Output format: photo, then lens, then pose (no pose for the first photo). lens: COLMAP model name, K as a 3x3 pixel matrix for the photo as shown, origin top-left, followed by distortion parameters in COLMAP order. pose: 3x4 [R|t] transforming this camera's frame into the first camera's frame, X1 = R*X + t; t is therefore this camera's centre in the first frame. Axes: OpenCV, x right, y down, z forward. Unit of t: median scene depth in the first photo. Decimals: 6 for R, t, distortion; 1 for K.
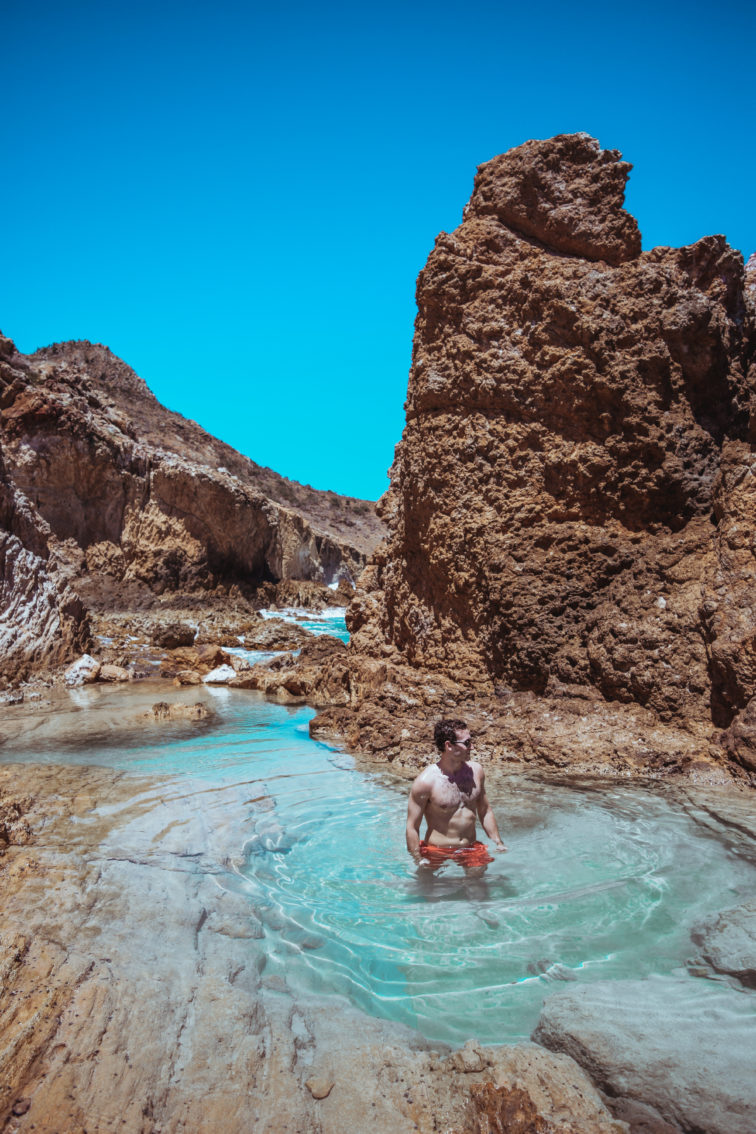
lens RADIAL K [[892.5, 0, 378.0], [0, 892.5, 567.0], [0, 0, 1]] dist [-0.086847, 0.012795]
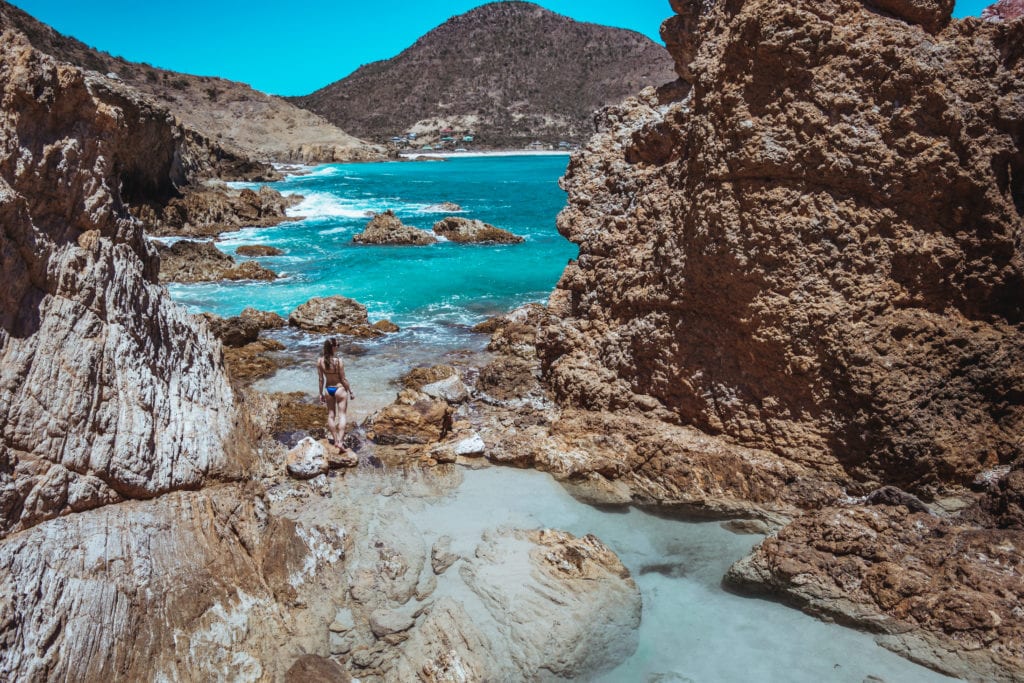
lens RADIAL K [[818.4, 0, 512.0], [0, 818.4, 341.5], [0, 0, 1]] dist [-0.102602, 0.033686]
pose [[0.932200, -0.090671, 0.350404, -0.530766], [0.001506, 0.969077, 0.246754, -0.235913], [-0.361942, -0.229496, 0.903510, 0.309006]]
